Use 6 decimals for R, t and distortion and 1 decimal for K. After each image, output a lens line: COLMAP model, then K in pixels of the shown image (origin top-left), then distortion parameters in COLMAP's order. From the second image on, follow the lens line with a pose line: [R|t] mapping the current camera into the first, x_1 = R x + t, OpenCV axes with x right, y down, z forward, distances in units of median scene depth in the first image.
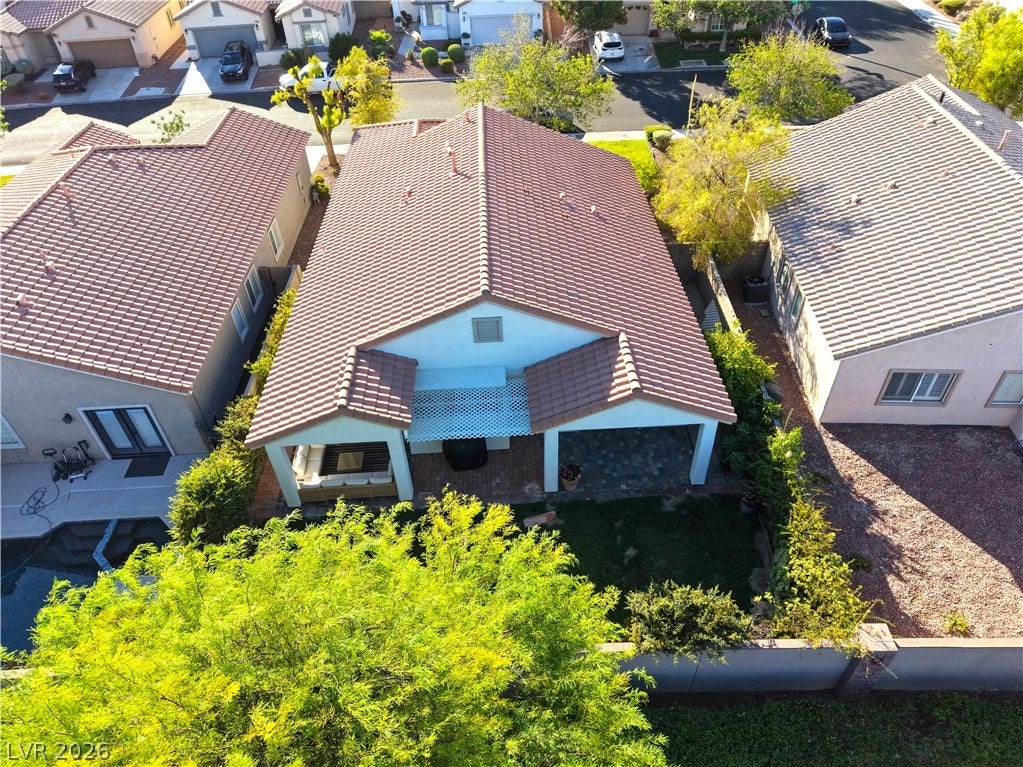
lens RADIAL K [[699.4, 0, 511.5], [0, 699.4, 383.5], [0, 0, 1]] dist [0.045585, -0.042542]
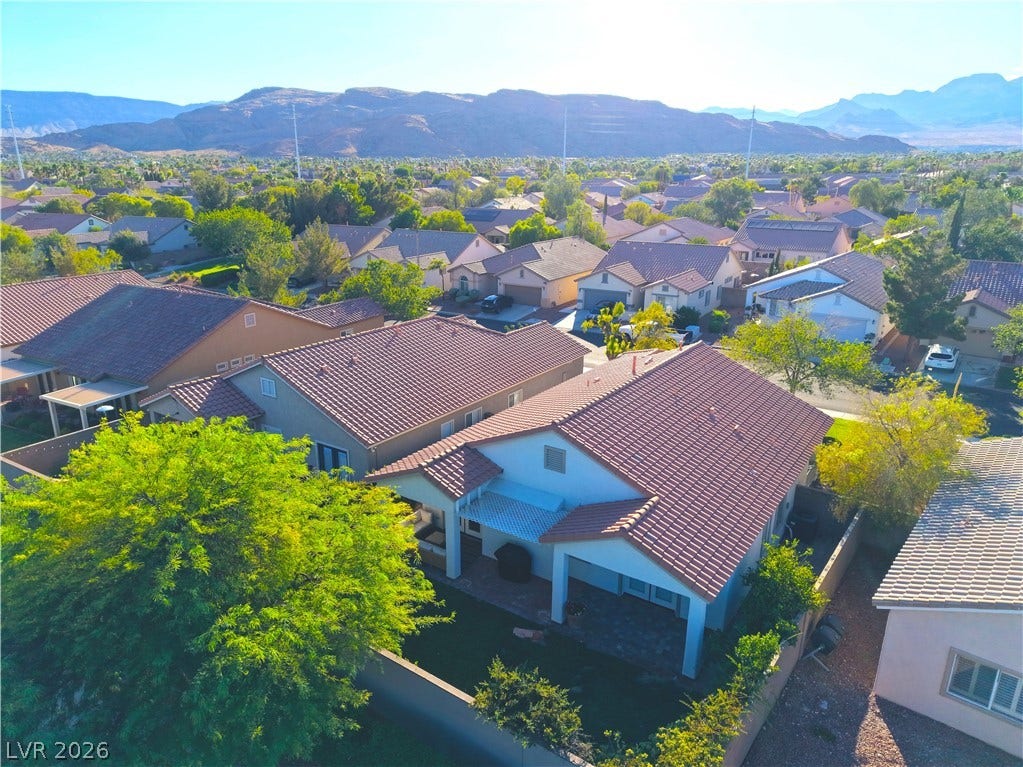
lens RADIAL K [[702.8, 0, 511.5], [0, 702.8, 383.5], [0, 0, 1]] dist [0.139587, -0.200108]
pose [[0.798192, 0.213461, -0.563315, 0.551400], [-0.420269, 0.867271, -0.266862, 0.162184], [0.431582, 0.449751, 0.781960, -0.046528]]
